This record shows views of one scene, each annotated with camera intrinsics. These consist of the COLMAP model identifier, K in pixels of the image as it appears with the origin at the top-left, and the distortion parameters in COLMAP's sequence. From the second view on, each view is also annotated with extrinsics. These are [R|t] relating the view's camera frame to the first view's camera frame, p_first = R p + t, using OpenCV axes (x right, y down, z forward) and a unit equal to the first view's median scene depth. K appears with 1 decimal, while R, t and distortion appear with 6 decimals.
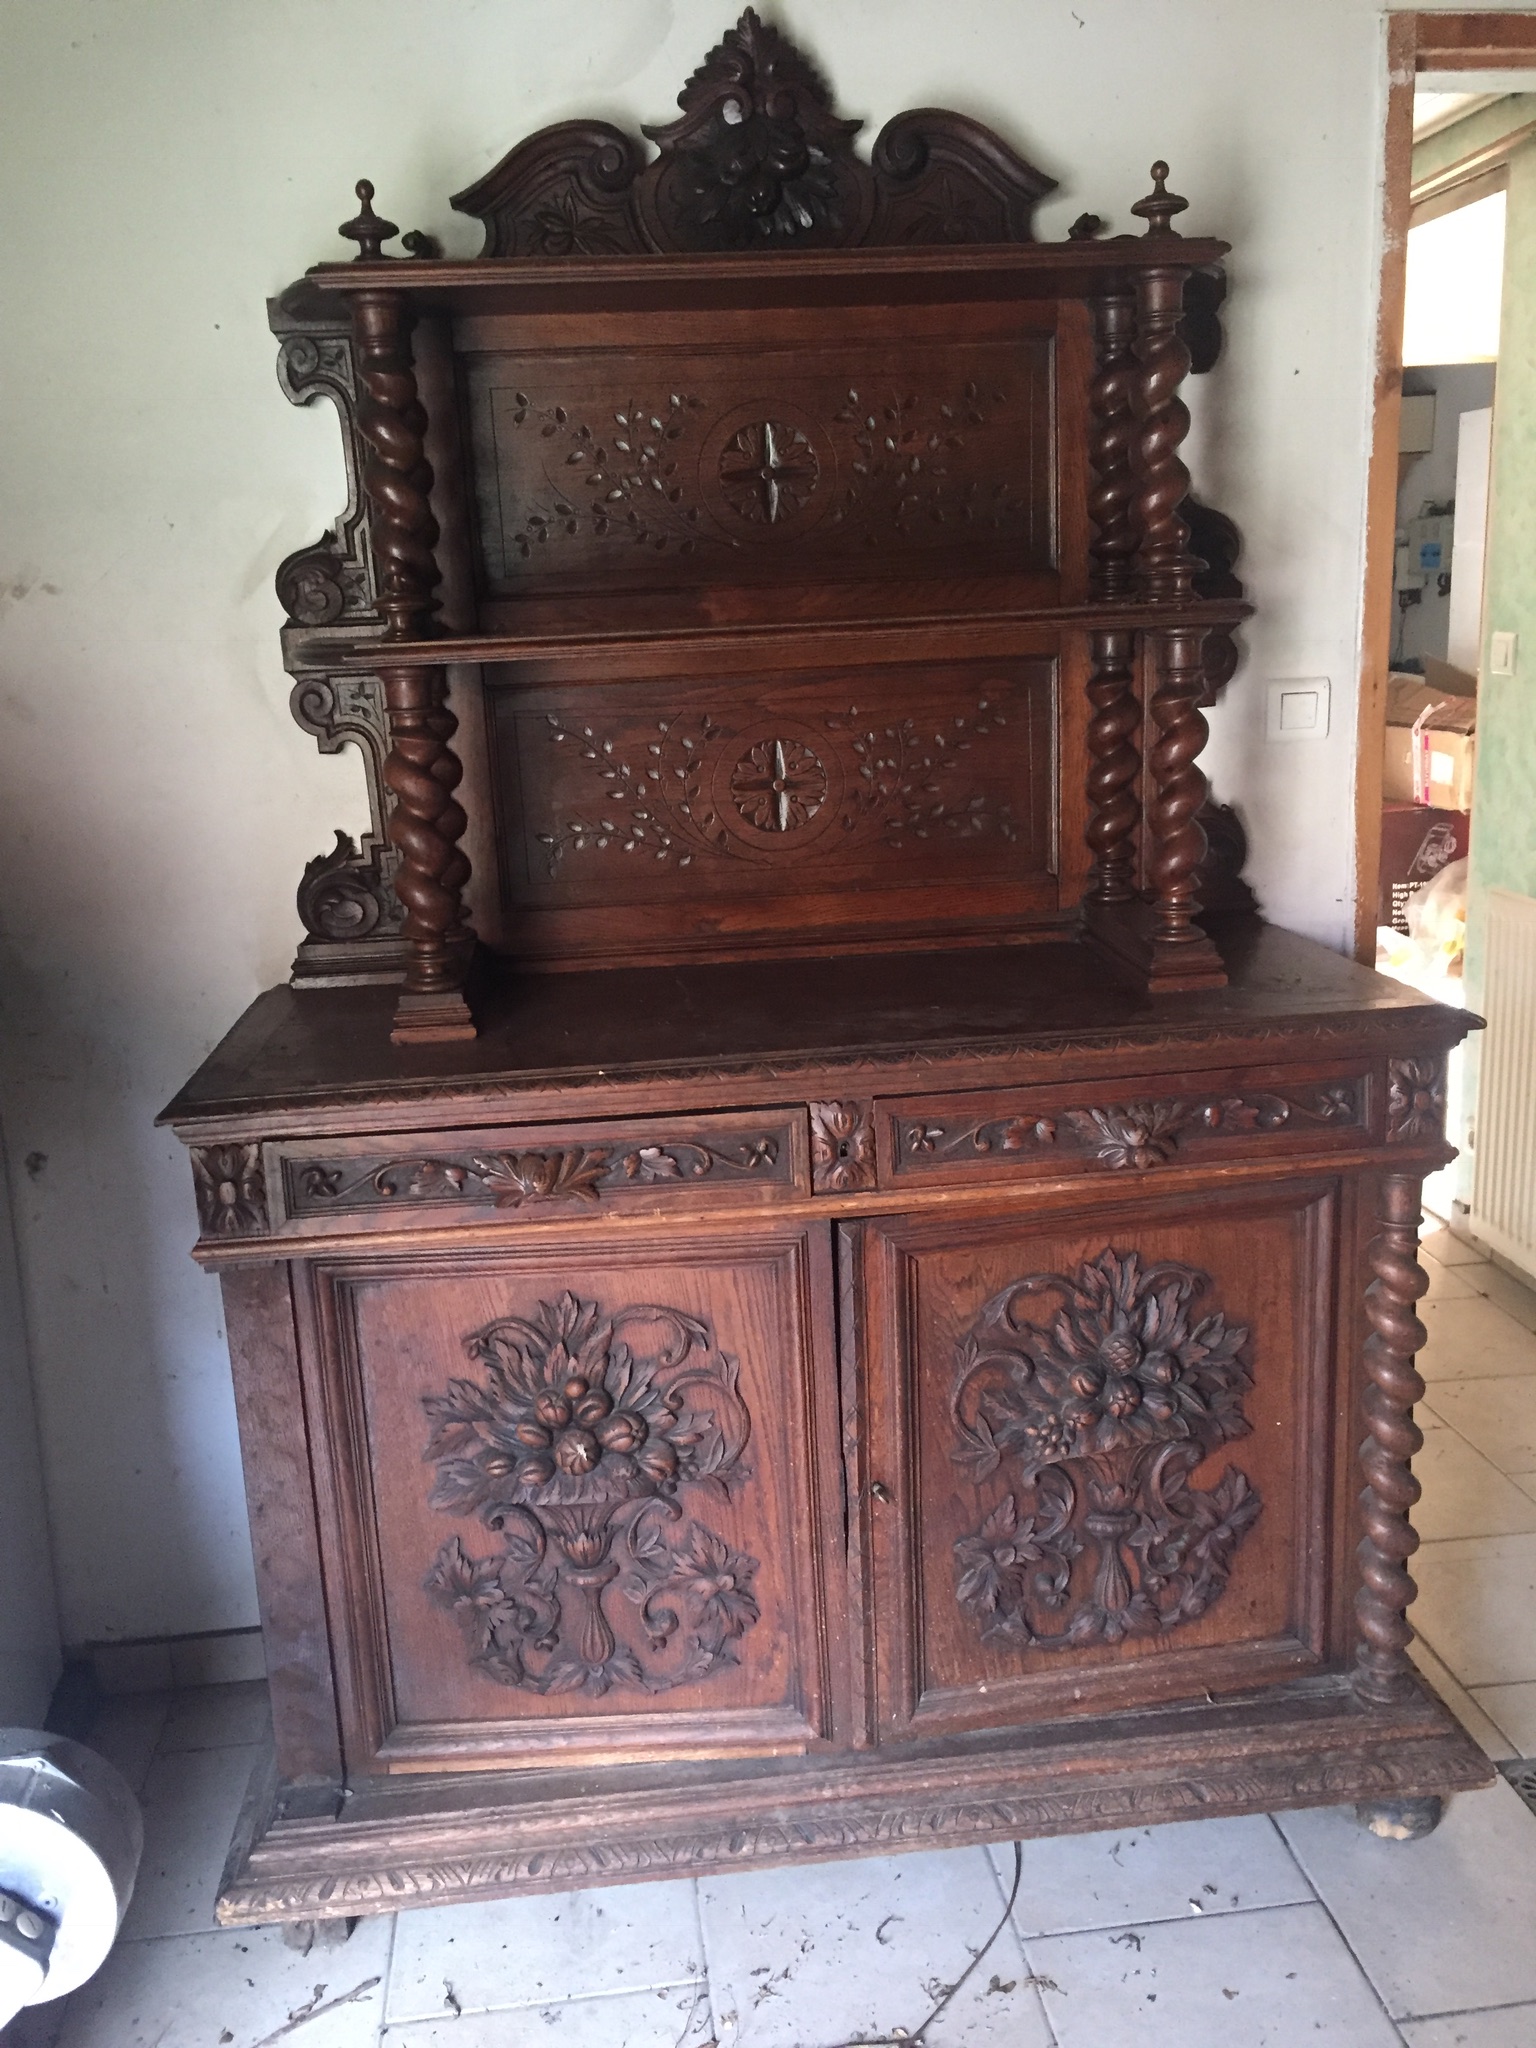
lens RADIAL K [[1760.4, 0, 768.0], [0, 1760.4, 1024.0], [0, 0, 1]] dist [-0.007467, -0.002723]
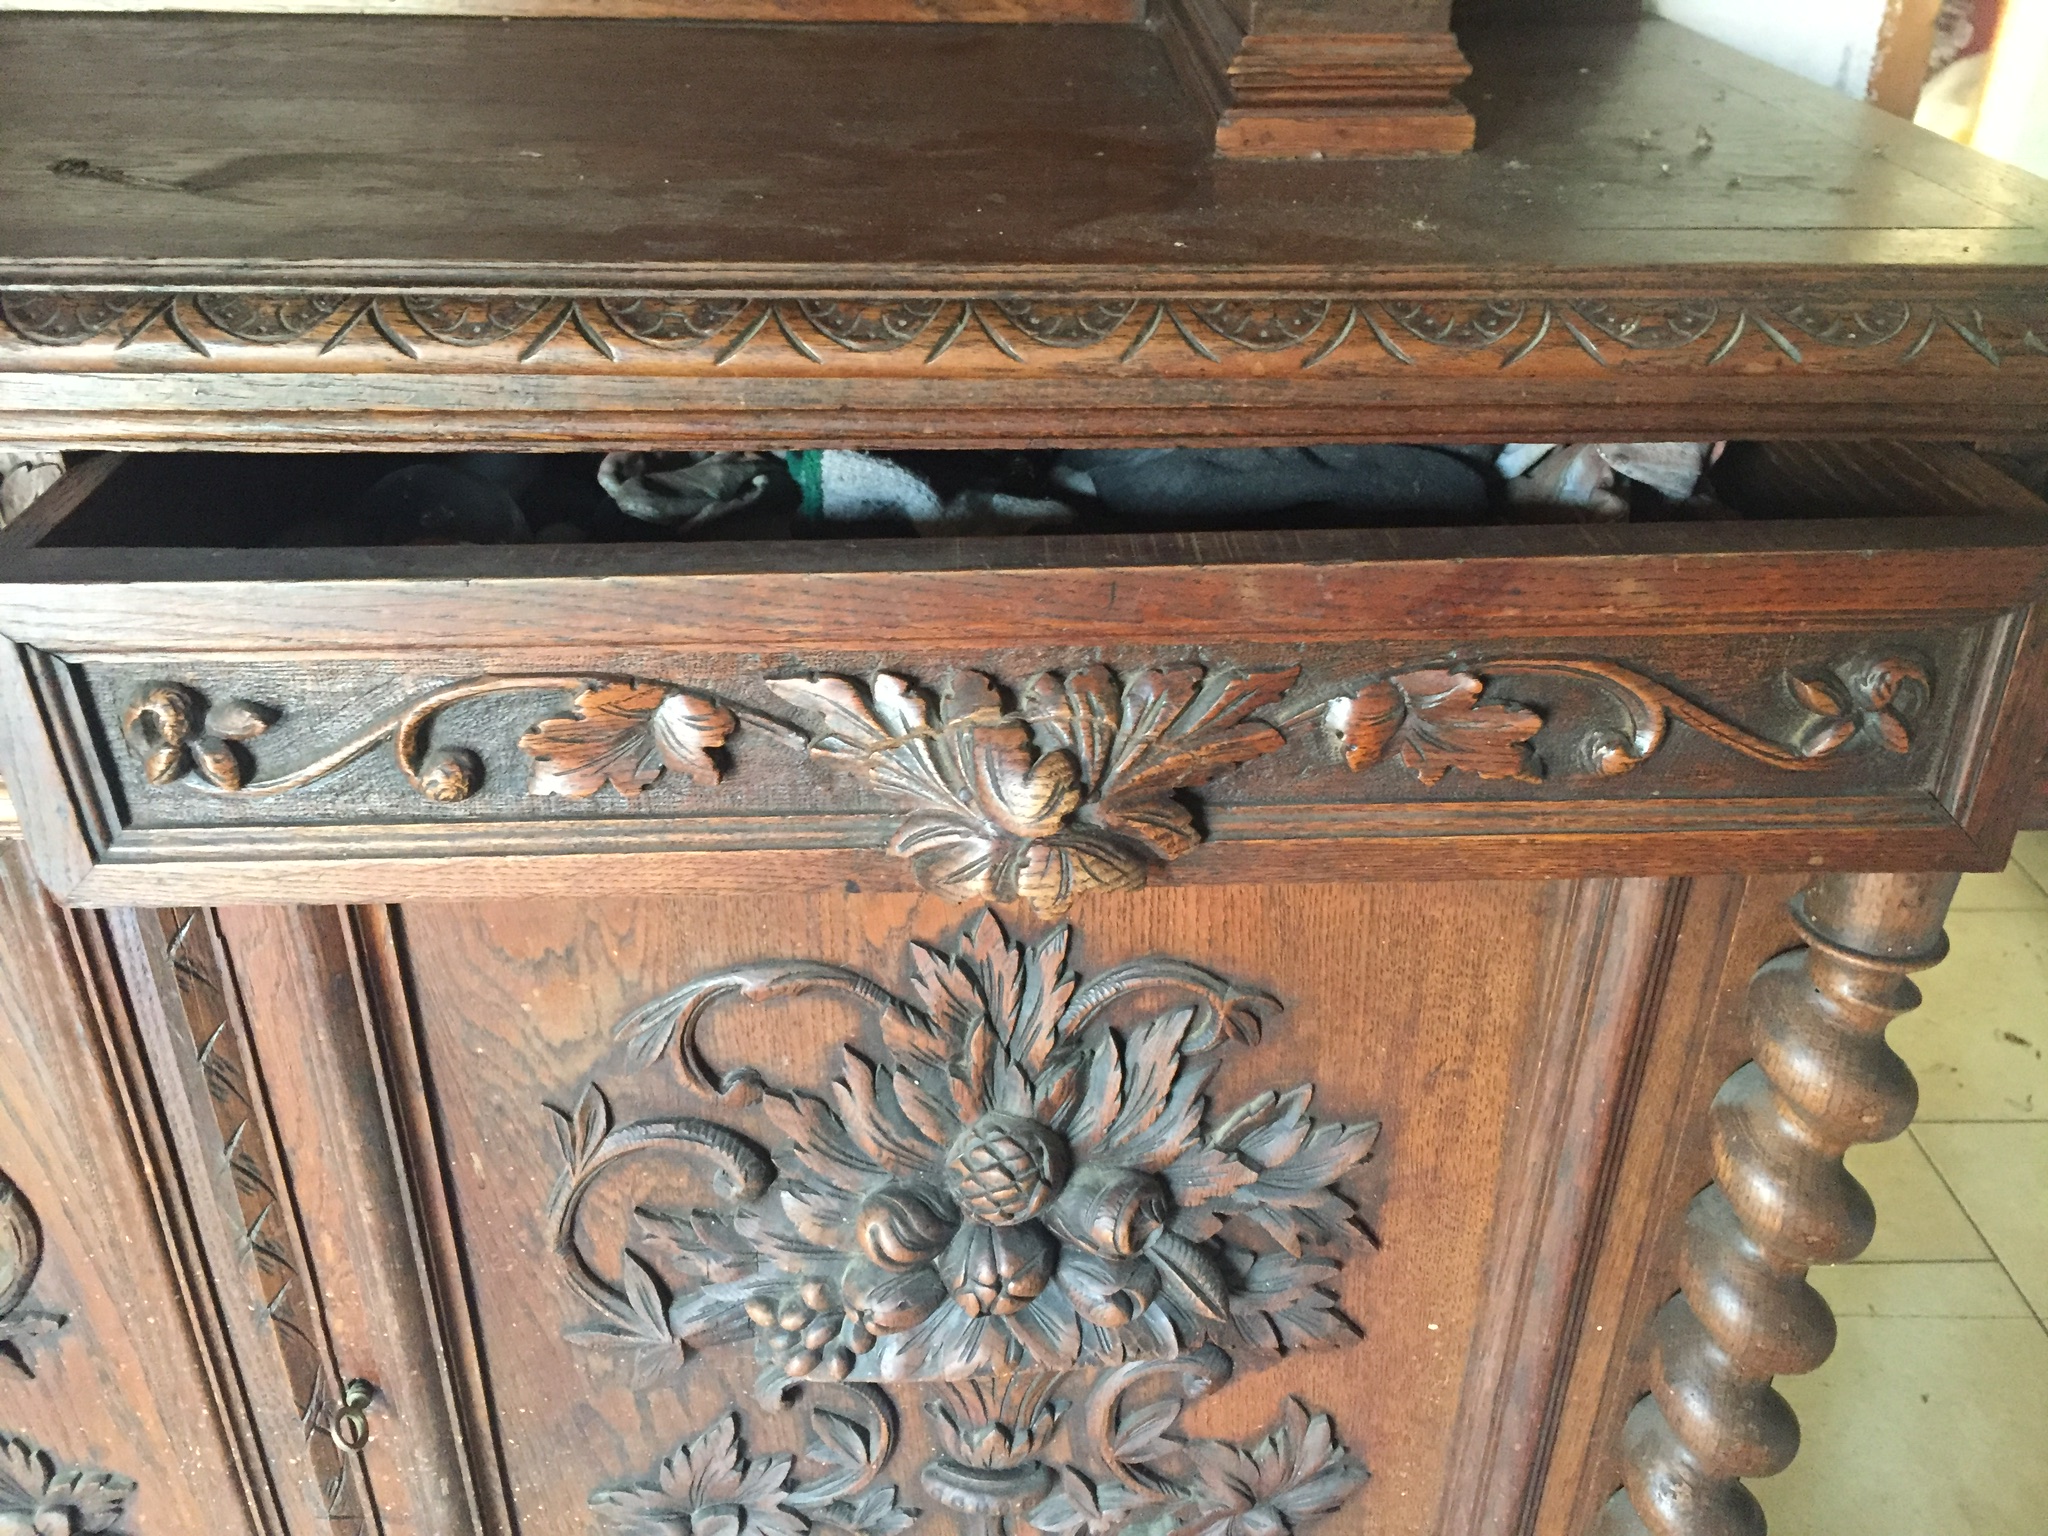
lens RADIAL K [[1760.4, 0, 1024.0], [0, 1760.4, 768.0], [0, 0, 1]] dist [-0.007467, -0.002723]
pose [[0.986760, 0.118419, -0.110825, 0.236949], [-0.075968, 0.941175, 0.329270, -0.016074], [0.143298, -0.316491, 0.937709, 0.679703]]
